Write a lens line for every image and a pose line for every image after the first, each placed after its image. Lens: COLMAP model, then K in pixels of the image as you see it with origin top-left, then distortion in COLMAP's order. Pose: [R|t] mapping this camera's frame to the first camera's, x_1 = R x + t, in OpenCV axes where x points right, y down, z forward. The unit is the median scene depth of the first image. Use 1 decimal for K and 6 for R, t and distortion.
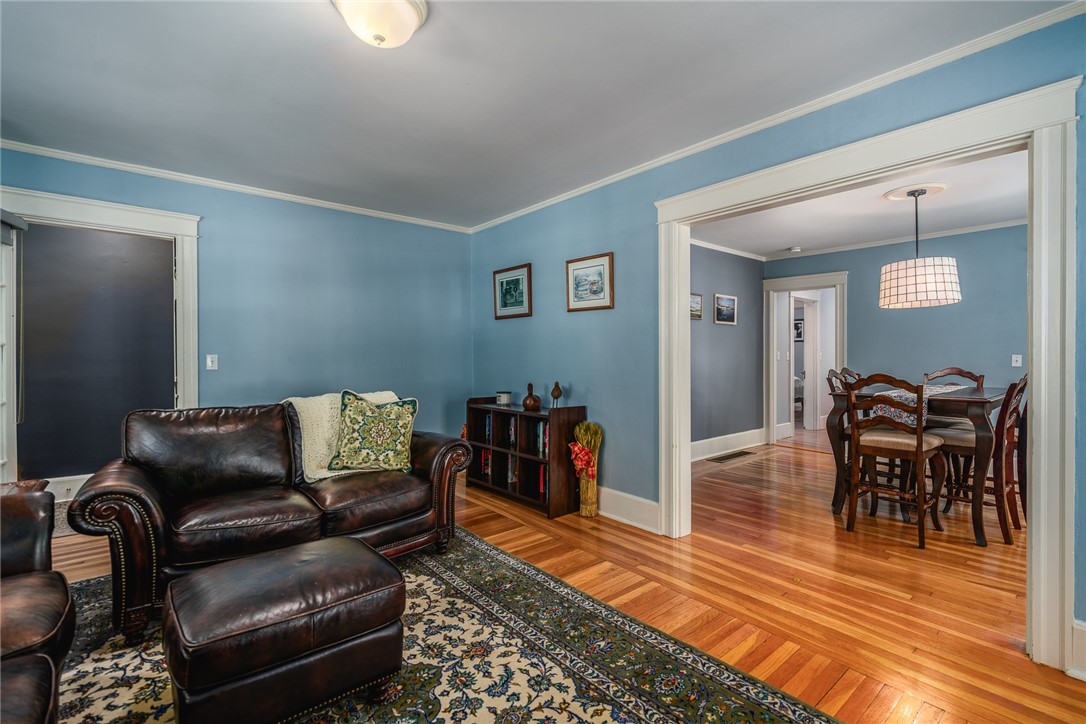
lens RADIAL K [[487.4, 0, 549.8], [0, 487.4, 357.2], [0, 0, 1]] dist [0.005016, -0.000043]
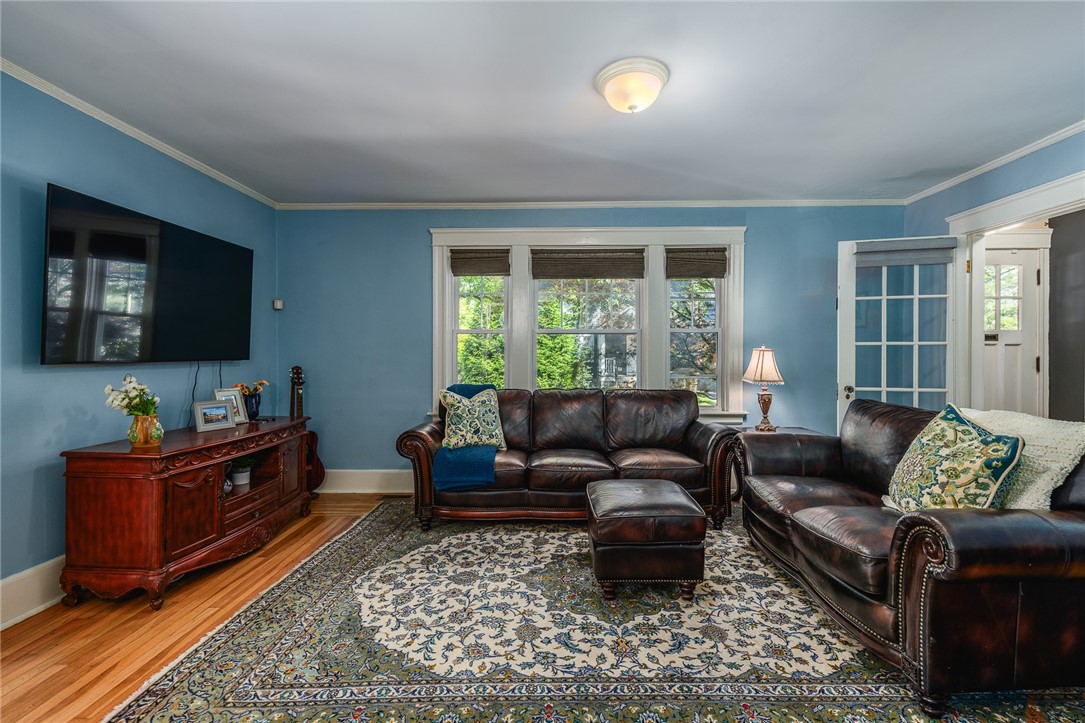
lens RADIAL K [[486.9, 0, 549.3], [0, 486.9, 356.7], [0, 0, 1]] dist [0.005016, -0.000043]
pose [[-0.657411, 0.006427, -0.753505, 0.434793], [-0.000884, 0.999956, 0.009300, -0.003533], [0.753532, 0.006780, -0.657377, 0.954332]]
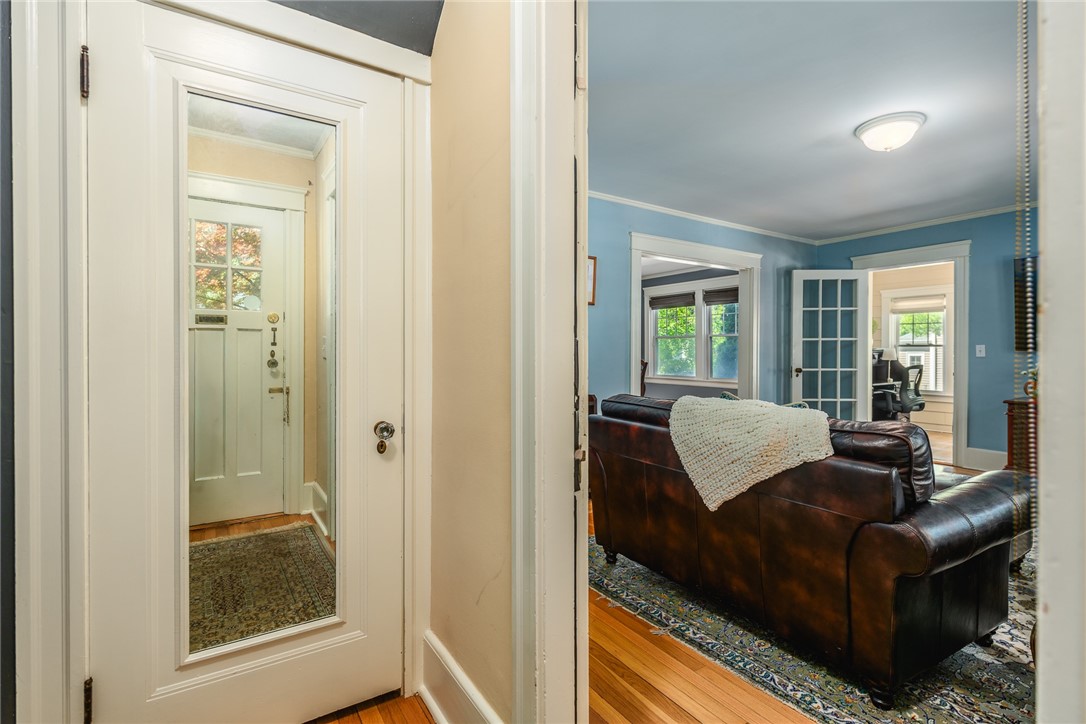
lens RADIAL K [[498.2, 0, 544.1], [0, 498.2, 353.2], [0, 0, 1]] dist [0.000408, 0.000318]
pose [[0.134847, -0.001350, 0.990865, -1.213888], [0.002990, 0.999995, 0.000956, 0.016619], [-0.990862, 0.002834, 0.134851, 1.083457]]
